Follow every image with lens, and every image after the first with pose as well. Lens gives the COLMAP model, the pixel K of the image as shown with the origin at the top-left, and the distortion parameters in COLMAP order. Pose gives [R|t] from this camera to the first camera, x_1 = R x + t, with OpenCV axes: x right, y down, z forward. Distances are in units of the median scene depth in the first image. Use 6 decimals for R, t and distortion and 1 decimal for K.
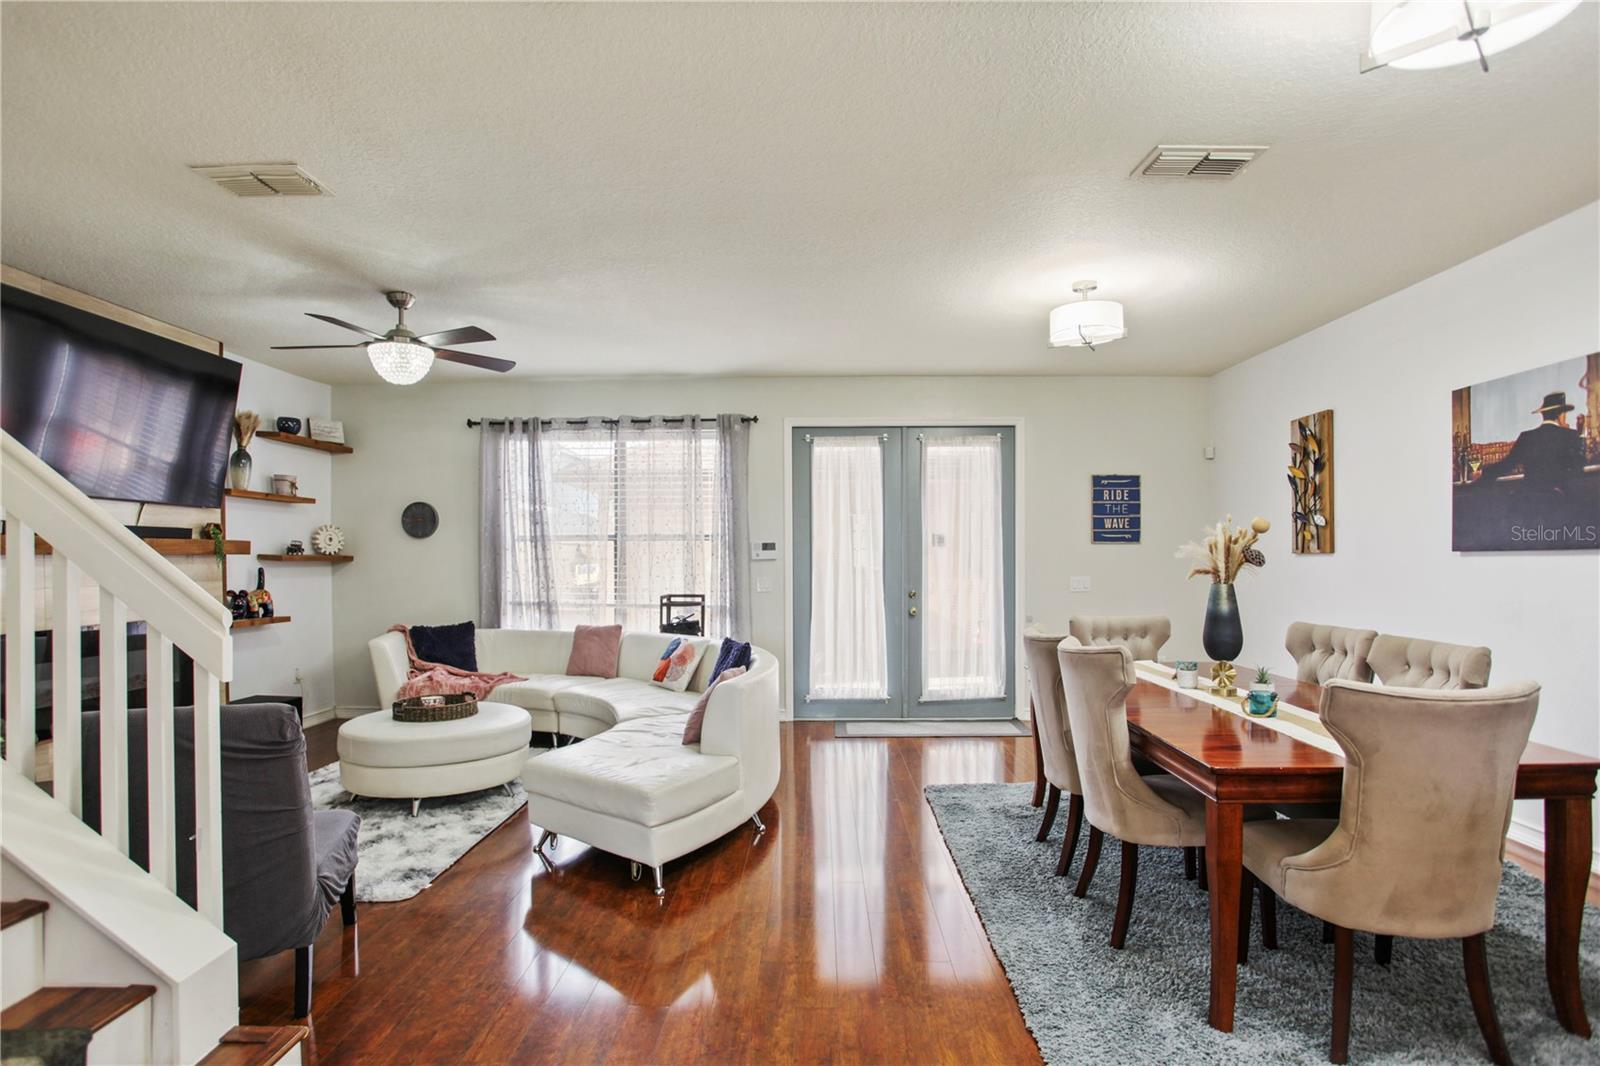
lens RADIAL K [[789.2, 0, 790.6], [0, 789.2, 560.8], [0, 0, 1]] dist [0.000536, 0.000453]
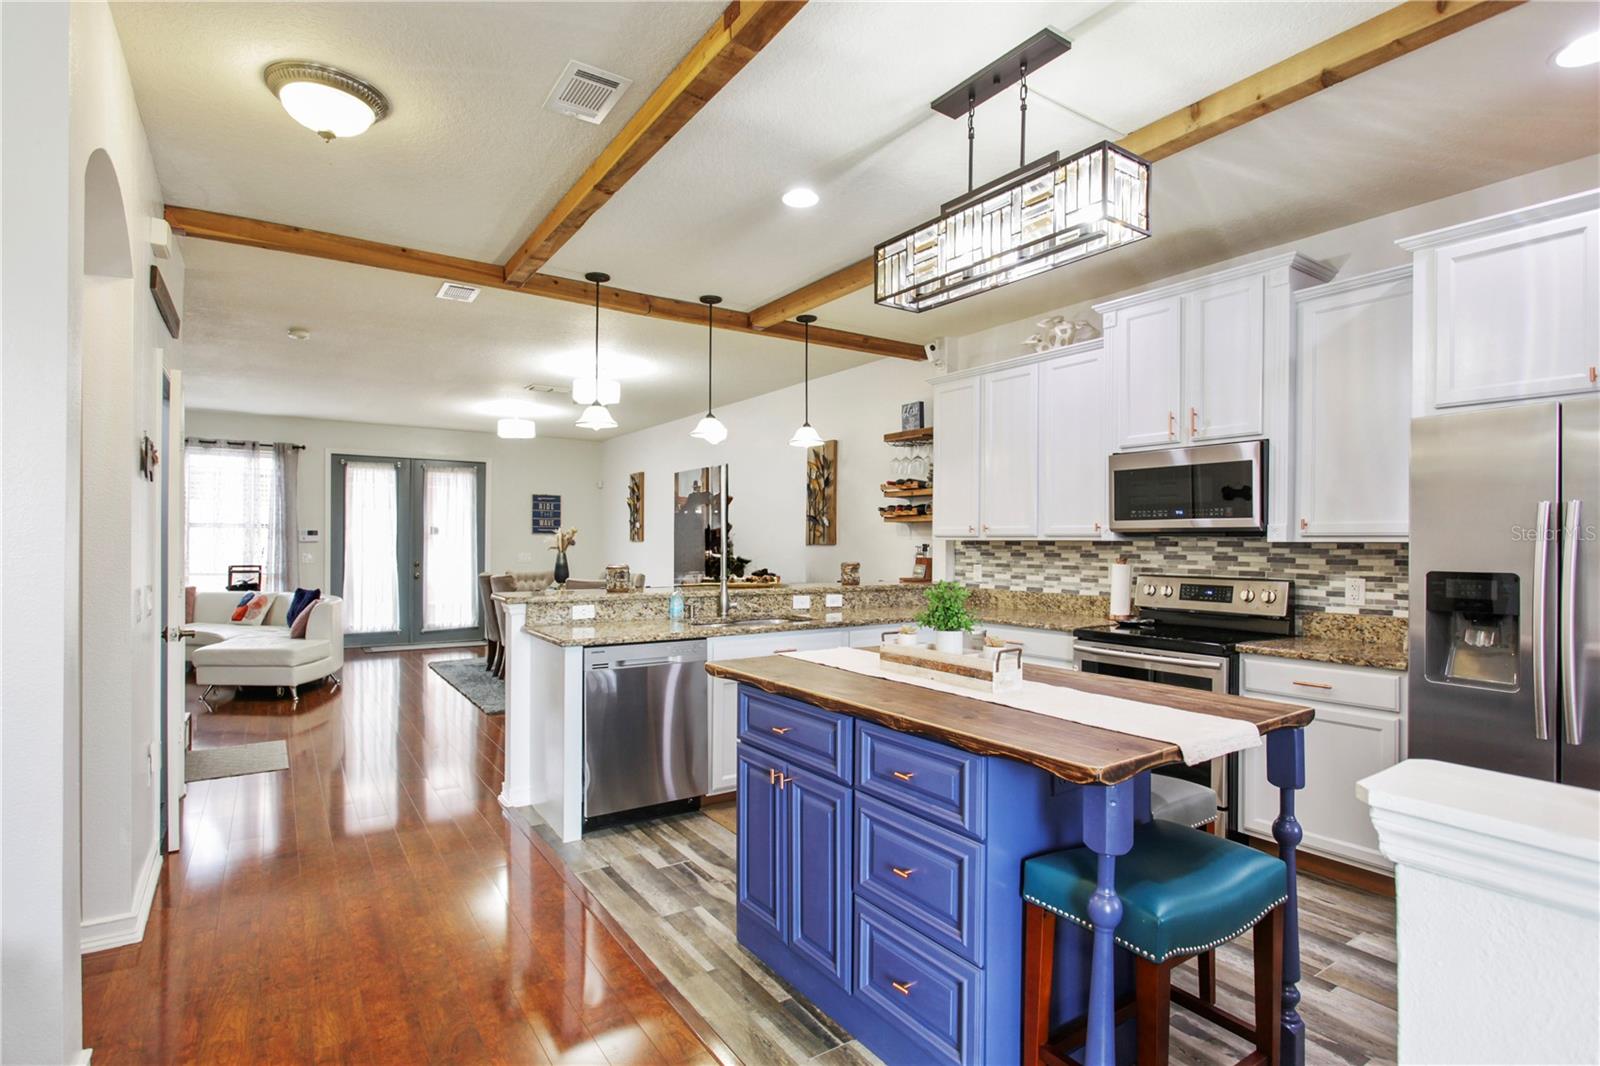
lens RADIAL K [[789.2, 0, 797.7], [0, 789.2, 546.2], [0, 0, 1]] dist [0.000536, 0.000453]
pose [[0.808898, 0.008313, 0.587890, -0.165560], [-0.007247, 0.999965, -0.004169, 0.006927], [-0.587904, -0.000888, 0.808930, -0.760214]]
